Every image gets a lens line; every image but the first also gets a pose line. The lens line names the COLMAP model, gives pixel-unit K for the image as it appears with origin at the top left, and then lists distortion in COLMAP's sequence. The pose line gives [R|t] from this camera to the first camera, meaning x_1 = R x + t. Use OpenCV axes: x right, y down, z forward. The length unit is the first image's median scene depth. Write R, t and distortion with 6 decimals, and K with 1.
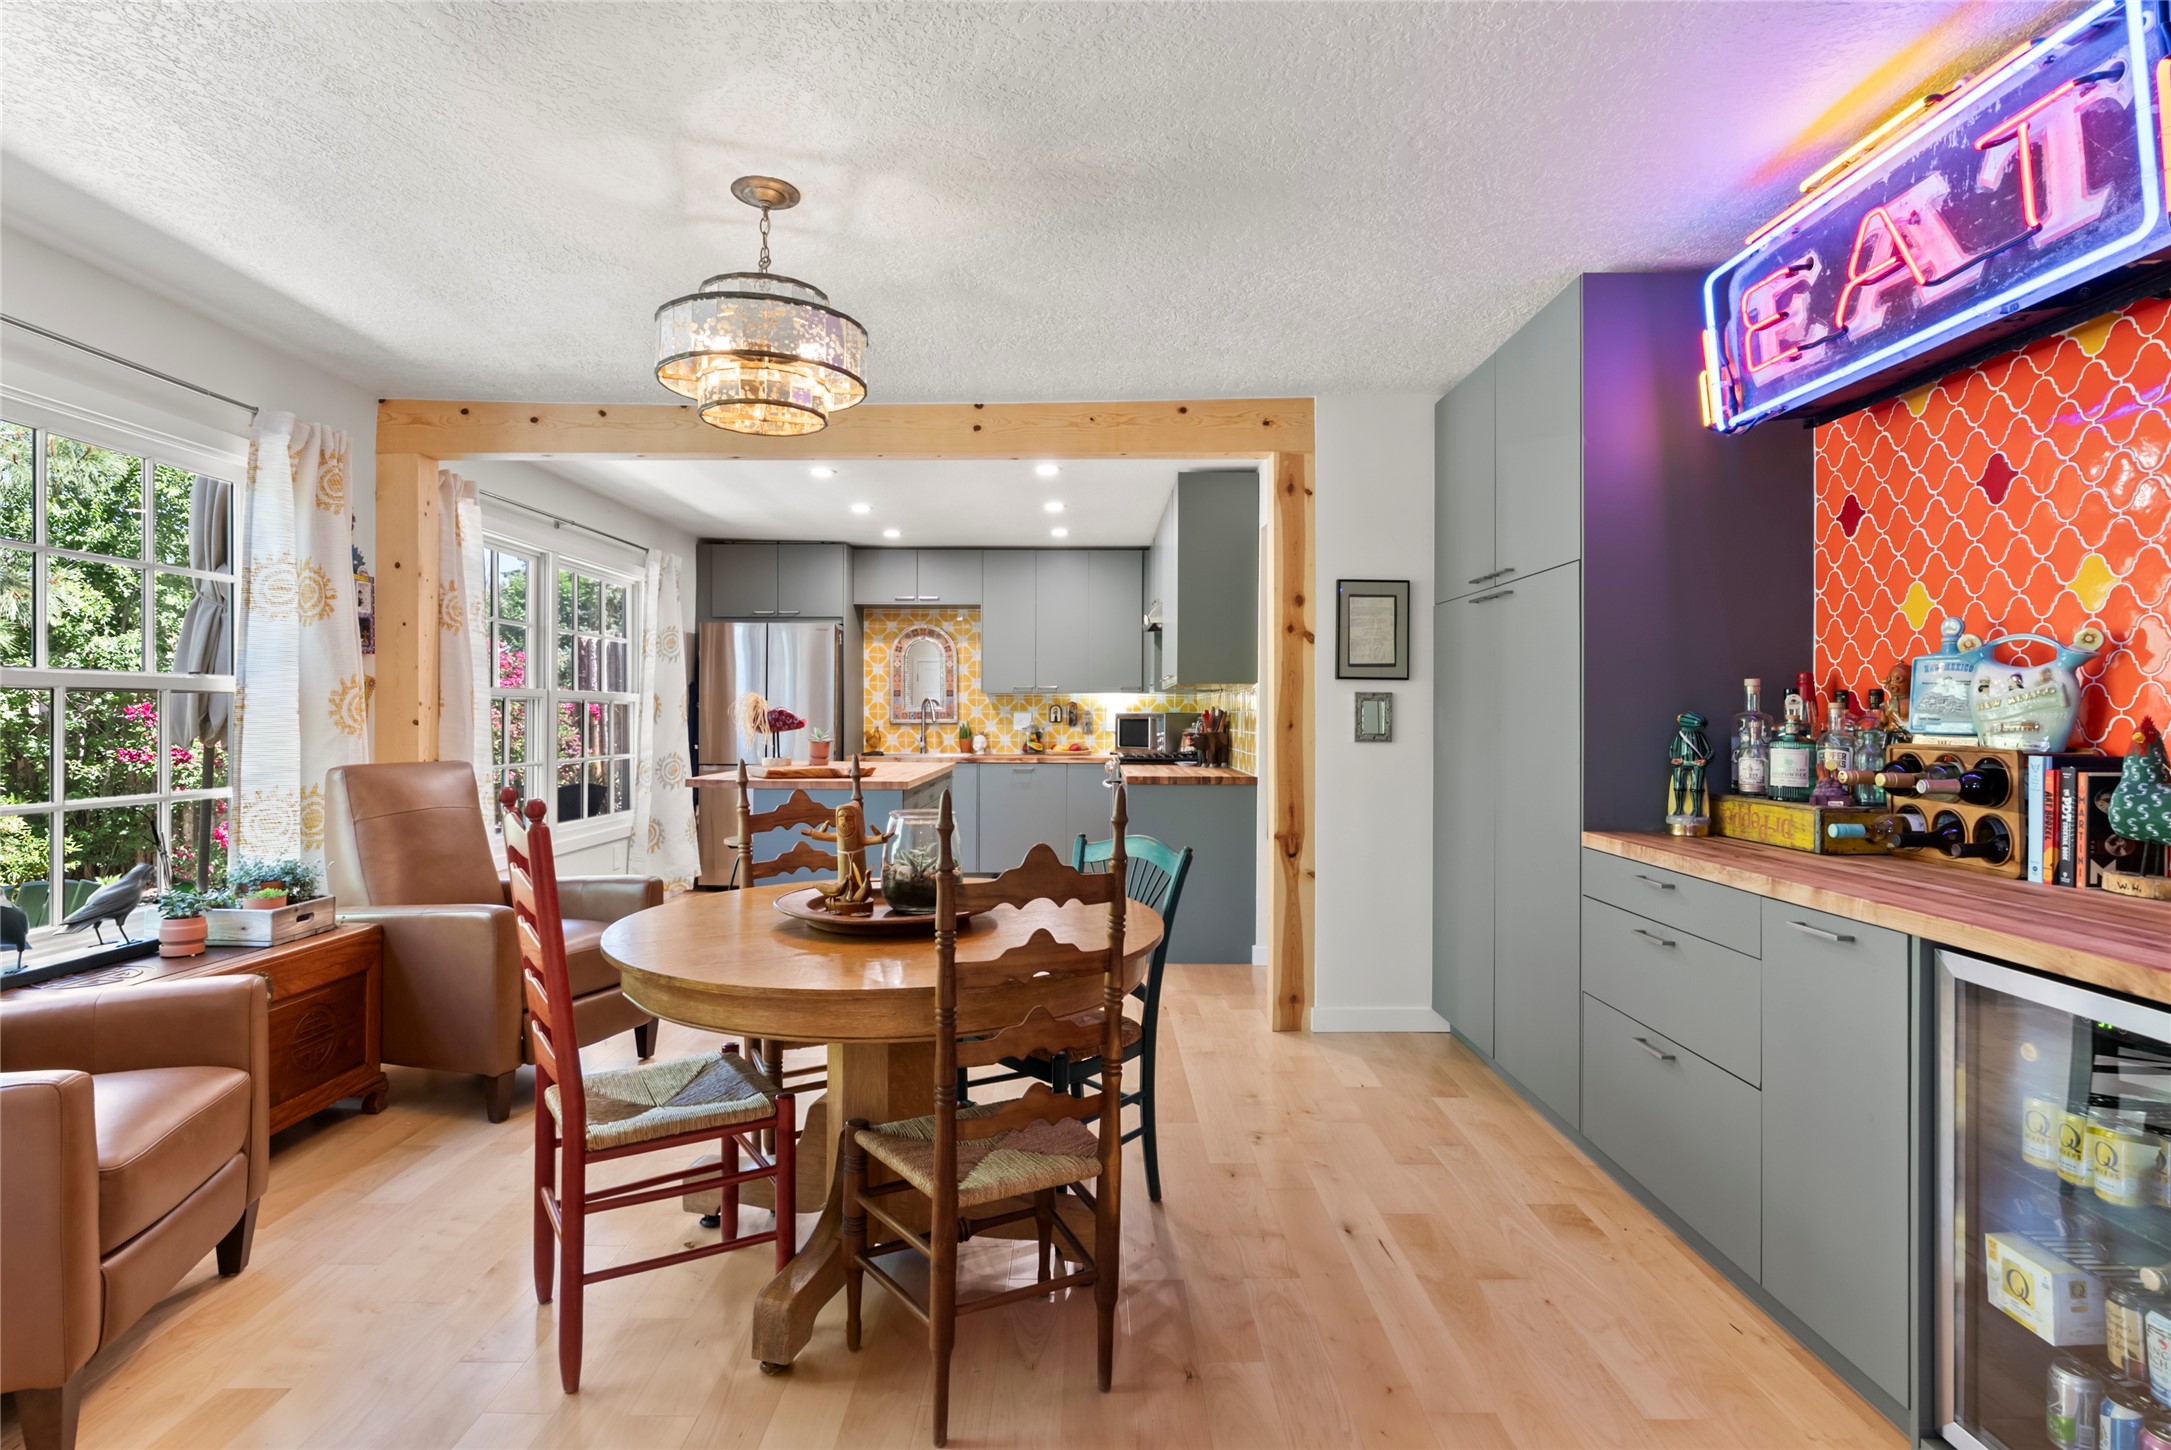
lens RADIAL K [[1091.6, 0, 1086.4], [0, 1091.6, 708.8], [0, 0, 1]] dist [0.000013, 0.000490]
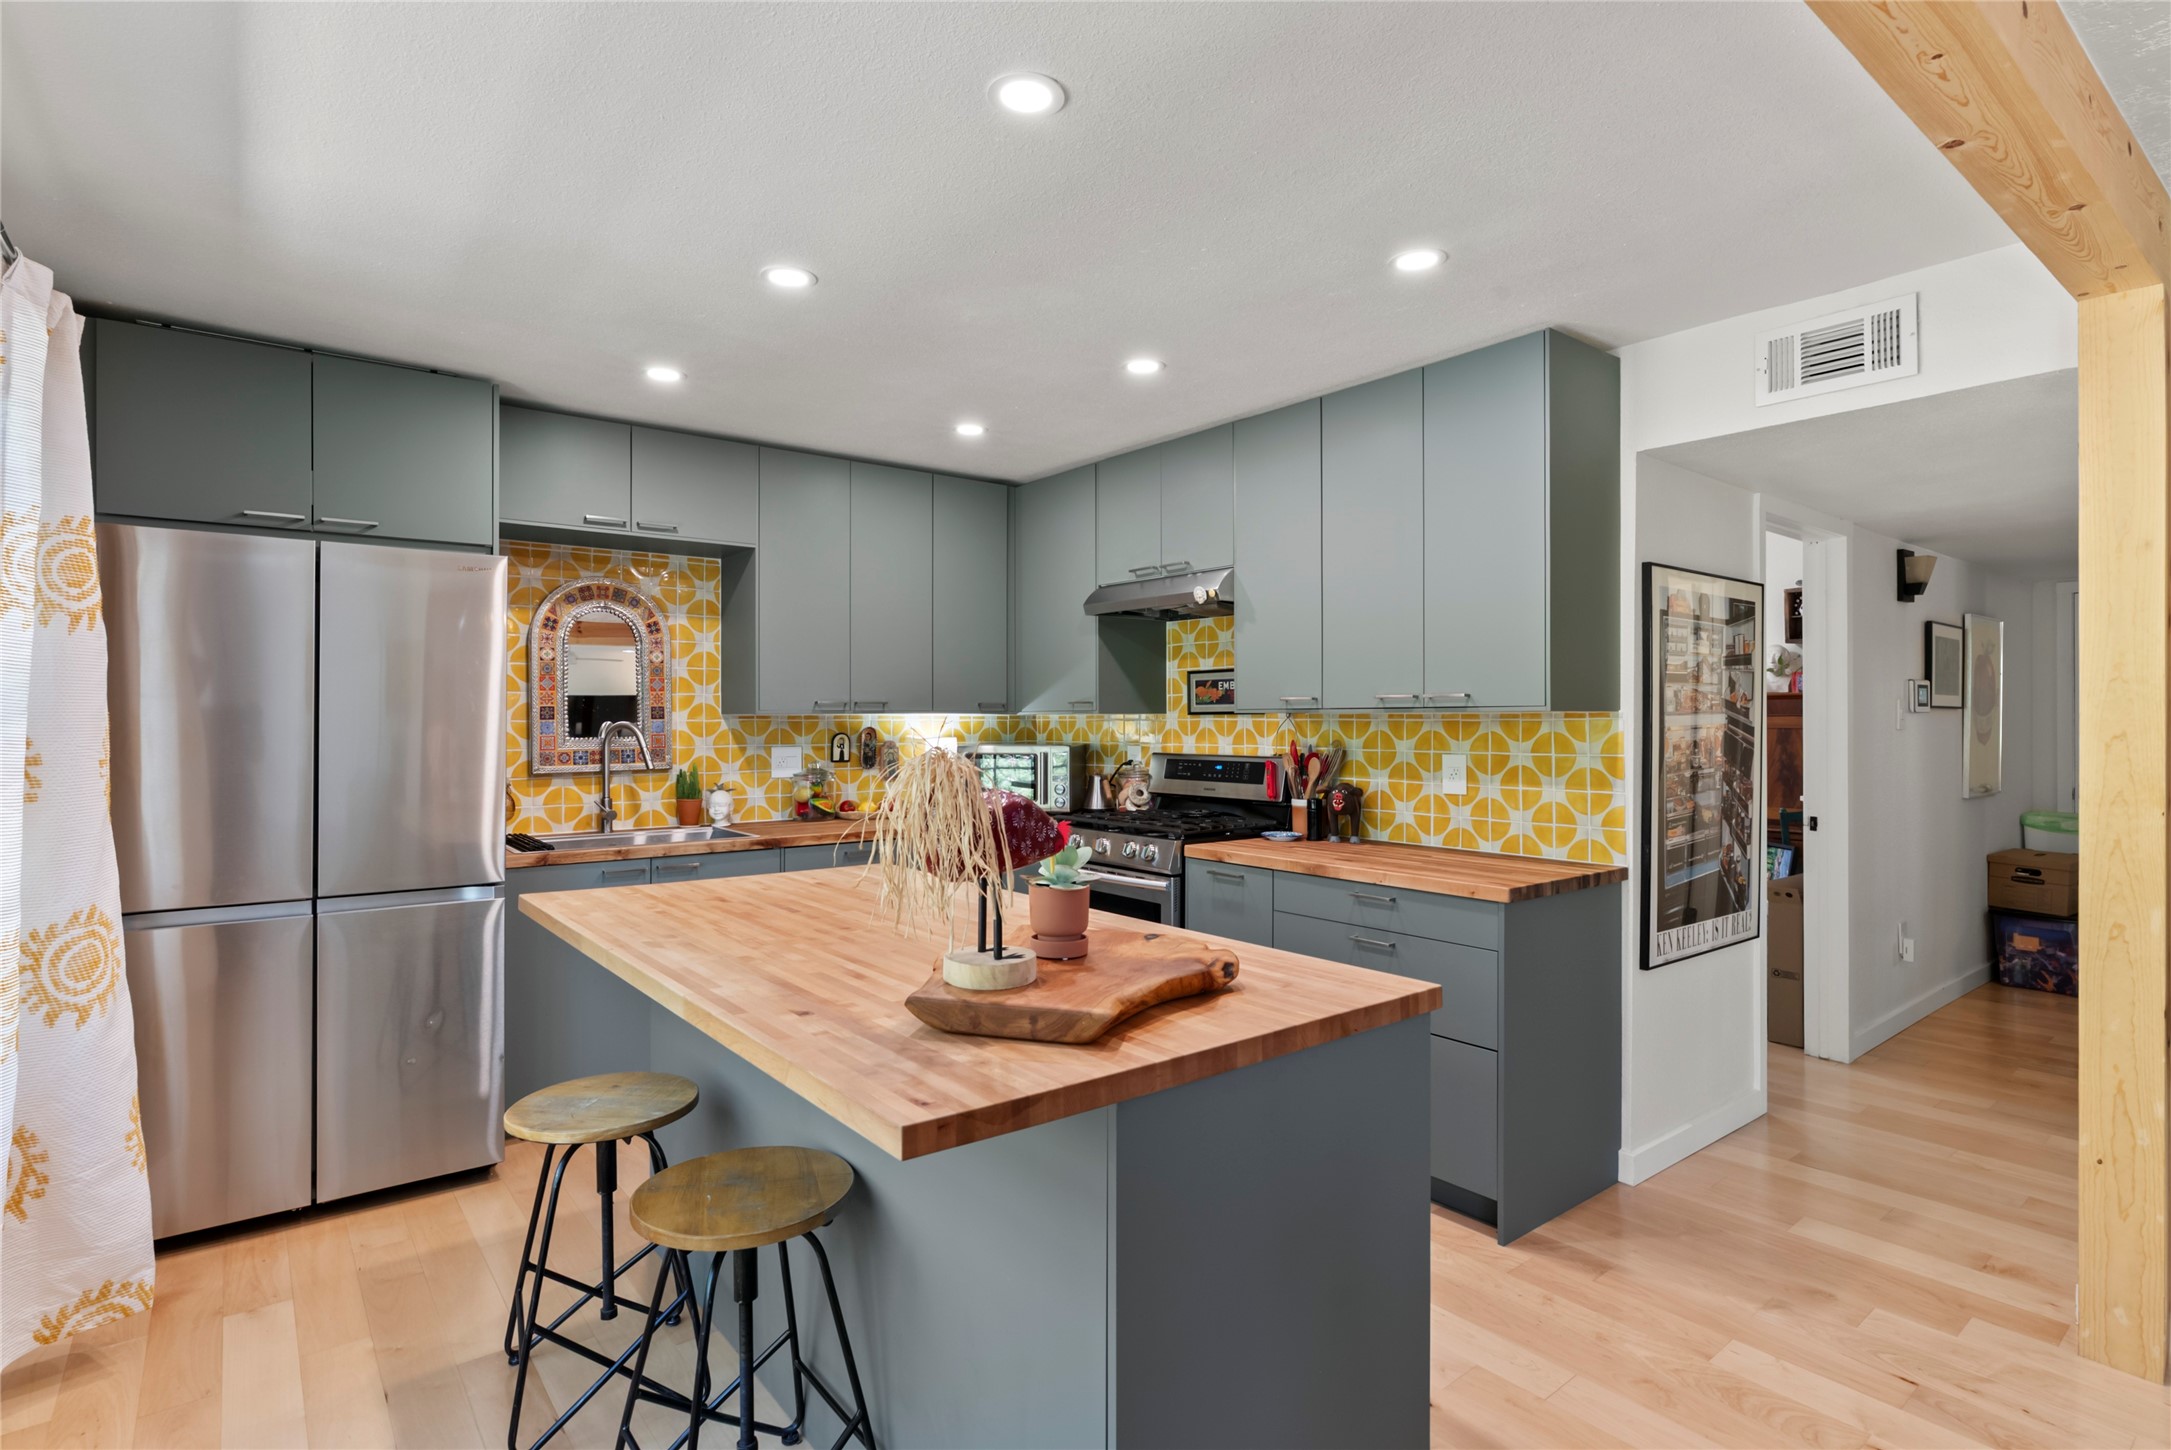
lens RADIAL K [[1091.6, 0, 1086.0], [0, 1091.6, 714.6], [0, 0, 1]] dist [0.000013, 0.000490]
pose [[0.787126, -0.001691, 0.616790, -0.564701], [0.000595, 0.999998, 0.001982, -0.028177], [-0.616792, -0.001193, 0.787125, 0.909768]]
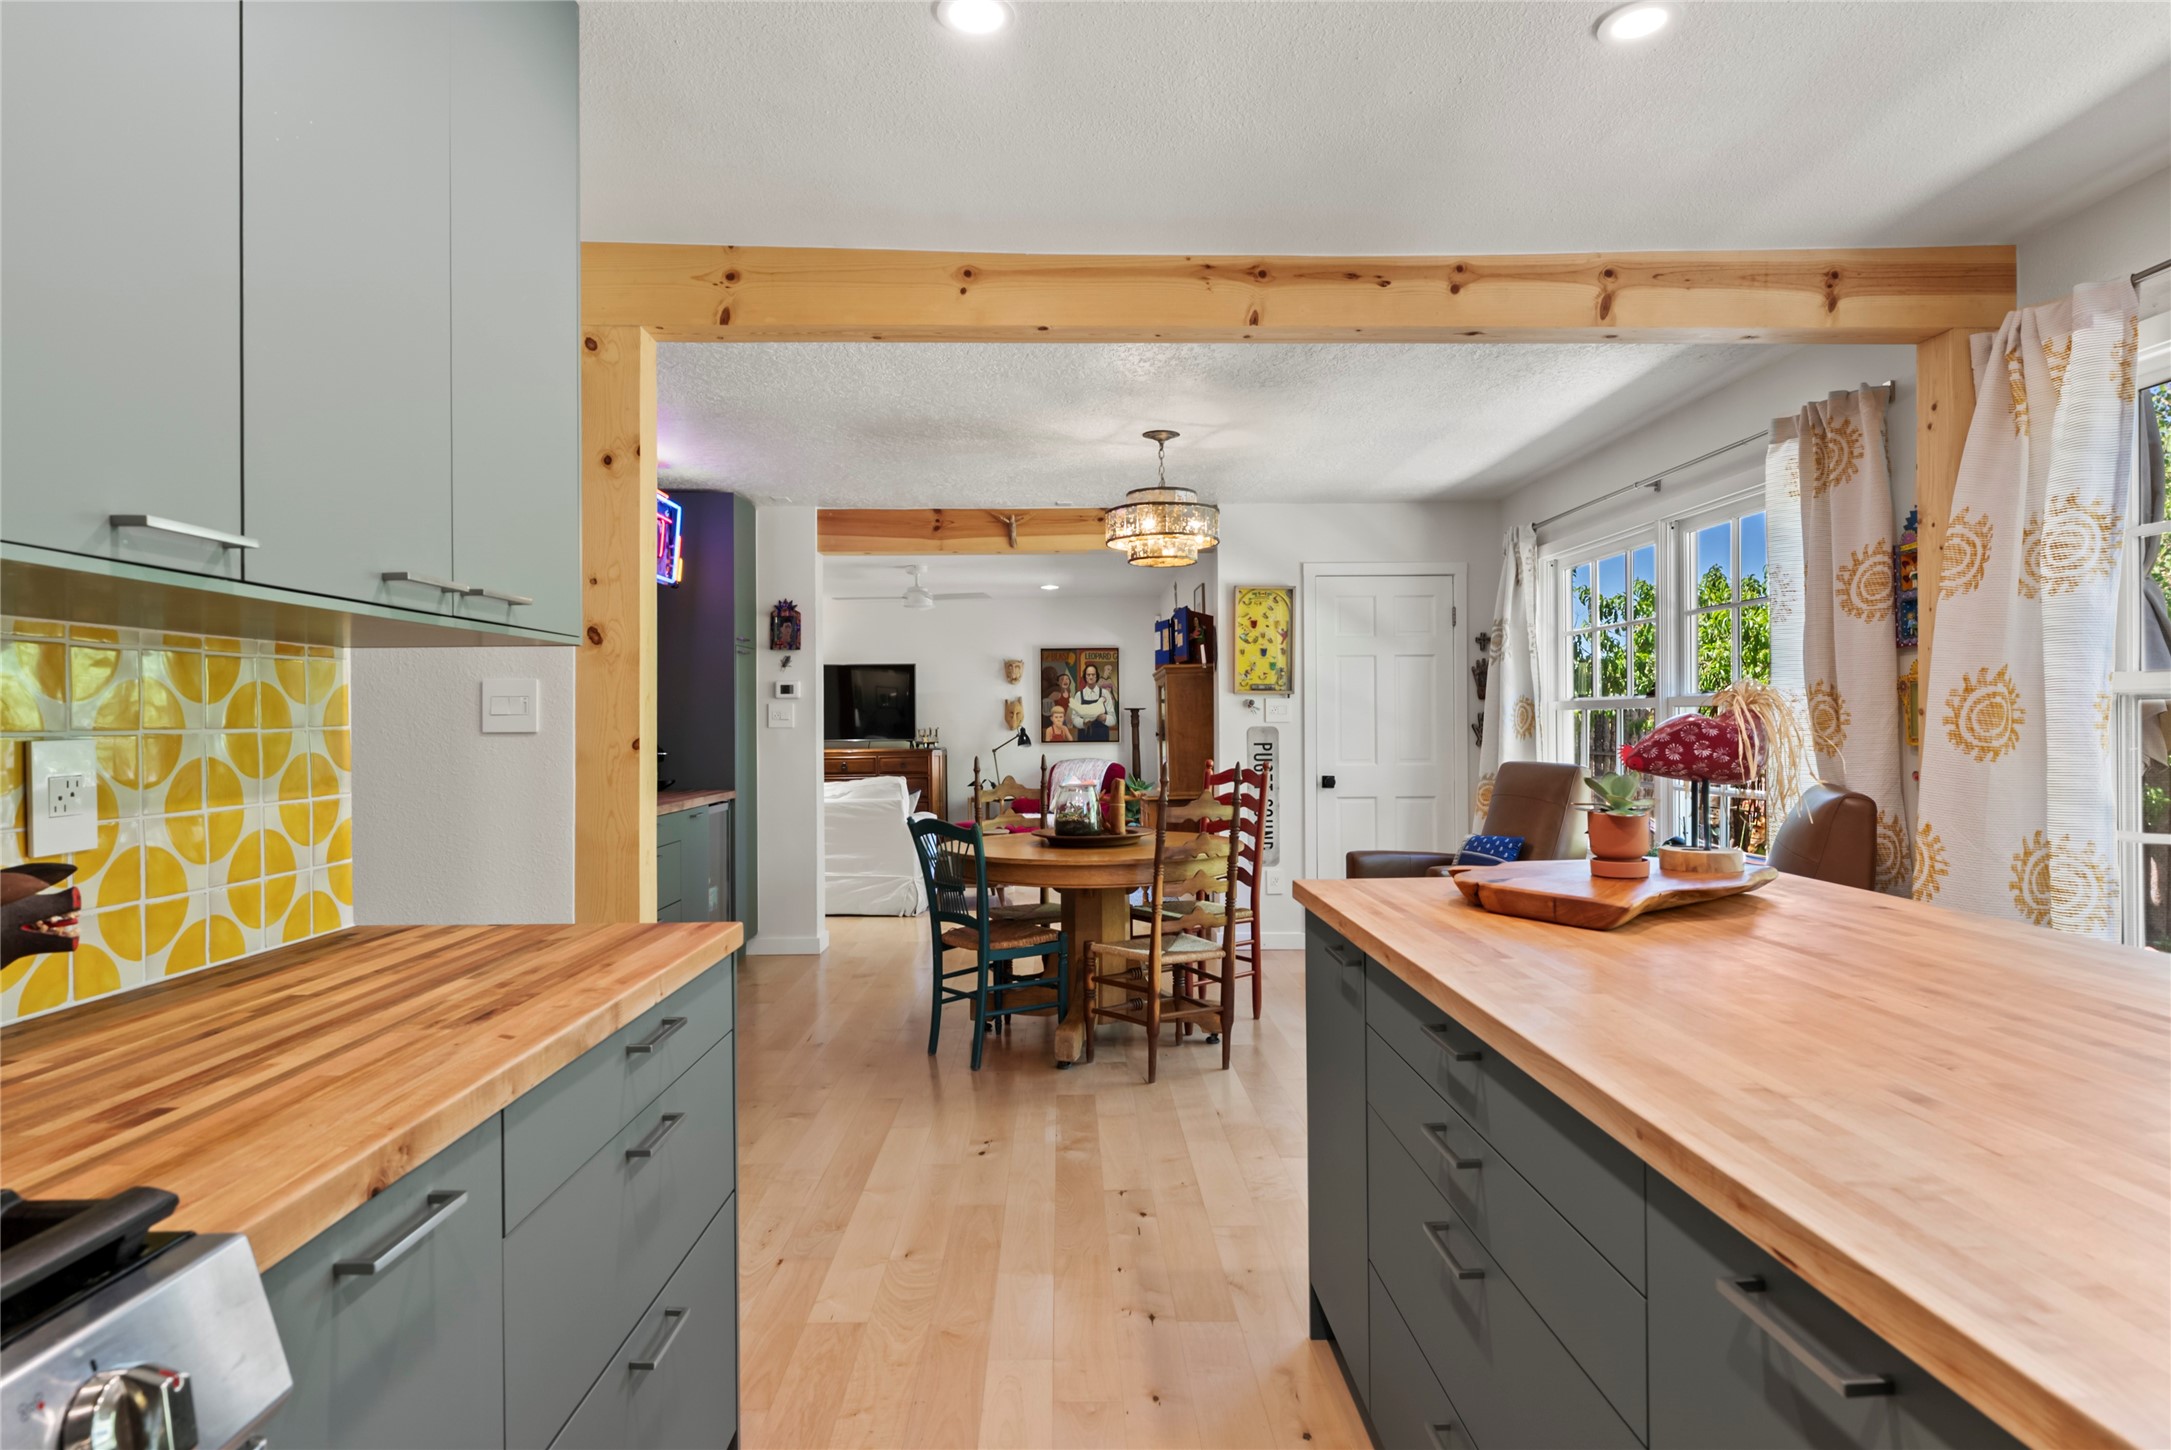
lens RADIAL K [[1191.1, 0, 1095.1], [0, 1191.1, 715.5], [0, 0, 1]] dist [-0.003153, 0.001480]
pose [[-0.999713, 0.004316, -0.023576, -0.081759], [0.004548, 0.999942, -0.009800, 0.002980], [0.023532, -0.009904, -0.999674, 1.744514]]
